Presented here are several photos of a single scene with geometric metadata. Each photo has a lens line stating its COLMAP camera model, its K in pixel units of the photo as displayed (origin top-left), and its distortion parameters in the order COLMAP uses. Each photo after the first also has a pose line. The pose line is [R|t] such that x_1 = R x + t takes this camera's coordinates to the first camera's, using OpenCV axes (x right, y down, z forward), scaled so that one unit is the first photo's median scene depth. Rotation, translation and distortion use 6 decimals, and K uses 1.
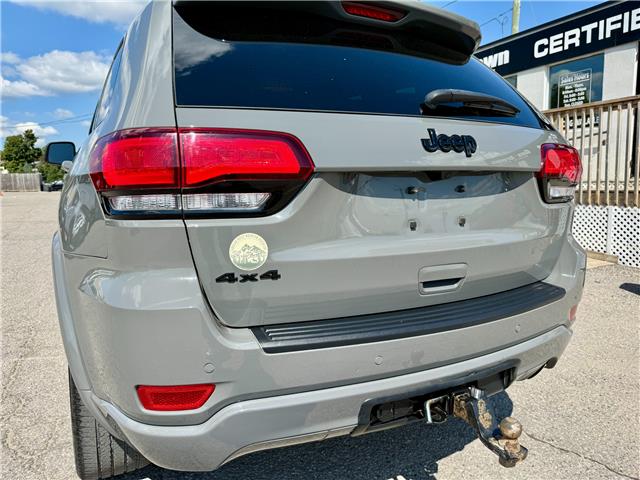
lens RADIAL K [[487.1, 0, 320.0], [0, 487.1, 240.0], [0, 0, 1]] dist [0.036368, 0.001492]
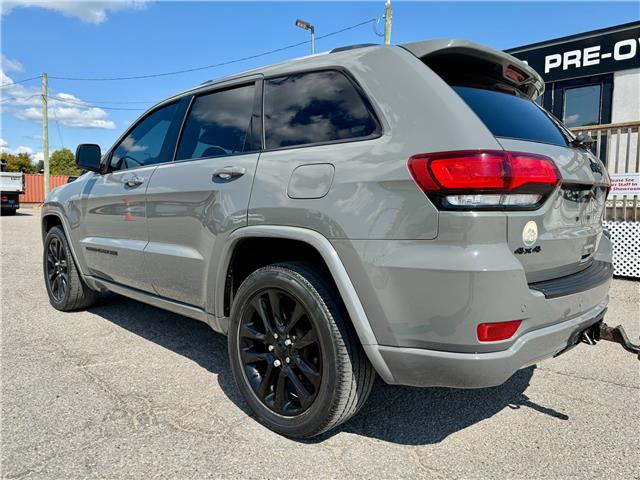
lens RADIAL K [[464.2, 0, 320.0], [0, 464.2, 240.0], [0, 0, 1]] dist [0.004837, -0.003740]
pose [[0.944385, -0.017138, 0.328394, -1.209349], [0.025560, 0.999445, -0.021346, 0.057881], [-0.327846, 0.028552, 0.944300, -0.143904]]
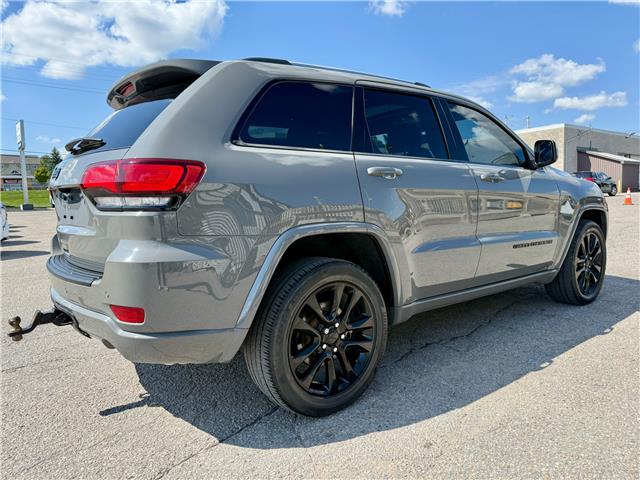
lens RADIAL K [[464.2, 0, 320.0], [0, 464.2, 240.0], [0, 0, 1]] dist [0.004837, -0.003740]
pose [[0.180094, 0.111480, -0.977312, 2.450576], [-0.104448, 0.990107, 0.093692, -0.242142], [0.978088, 0.085205, 0.189956, 1.858272]]
